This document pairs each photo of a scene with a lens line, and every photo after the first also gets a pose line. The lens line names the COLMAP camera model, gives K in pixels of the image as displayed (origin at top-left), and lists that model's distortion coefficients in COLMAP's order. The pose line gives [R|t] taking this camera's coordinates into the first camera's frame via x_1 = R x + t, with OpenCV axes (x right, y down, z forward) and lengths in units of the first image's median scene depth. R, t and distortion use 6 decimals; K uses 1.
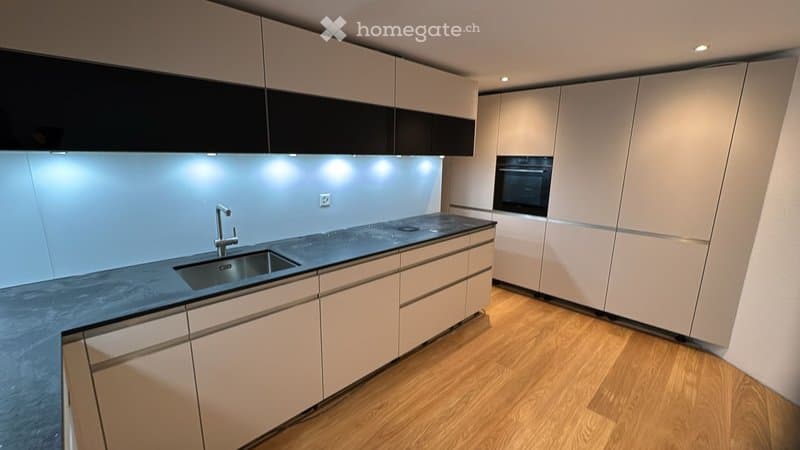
lens RADIAL K [[334.6, 0, 400.0], [0, 334.6, 225.0], [0, 0, 1]] dist [-0.000800, -0.000199]
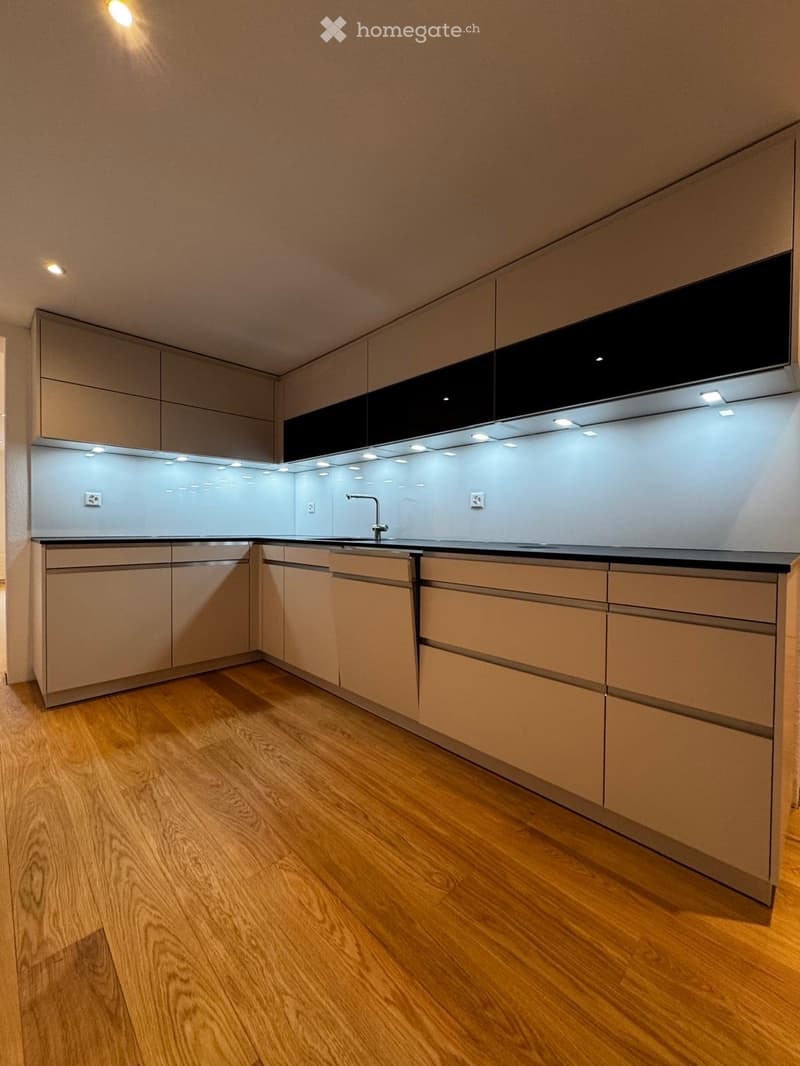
lens RADIAL K [[426.0, 0, 400.0], [0, 426.0, 533.0], [0, 0, 1]] dist [-0.004417, -0.000053]
pose [[-0.006476, 0.000243, -0.999979, 0.873736], [-0.216237, 0.976340, 0.001638, 0.043651], [0.976319, 0.216243, -0.006270, 0.945887]]
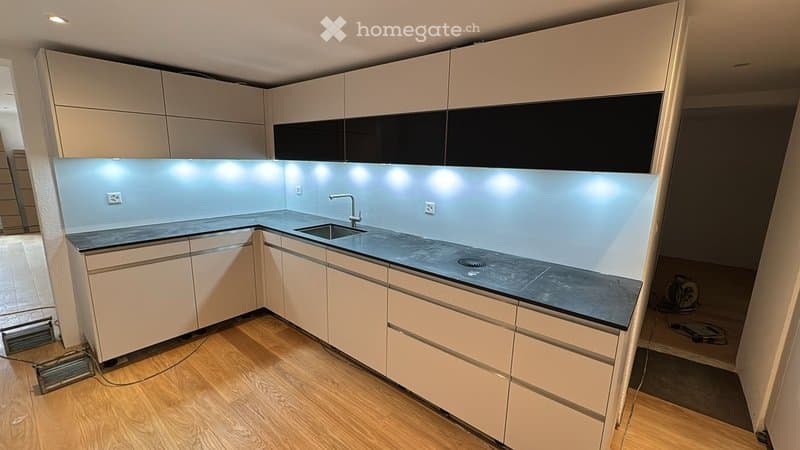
lens RADIAL K [[333.9, 0, 399.1], [0, 333.9, 228.1], [0, 0, 1]] dist [-0.002037, -0.000496]
pose [[0.090797, 0.183688, -0.978782, 0.895436], [-0.226773, 0.960834, 0.159283, -0.177268], [0.969706, 0.207499, 0.128896, 0.878461]]
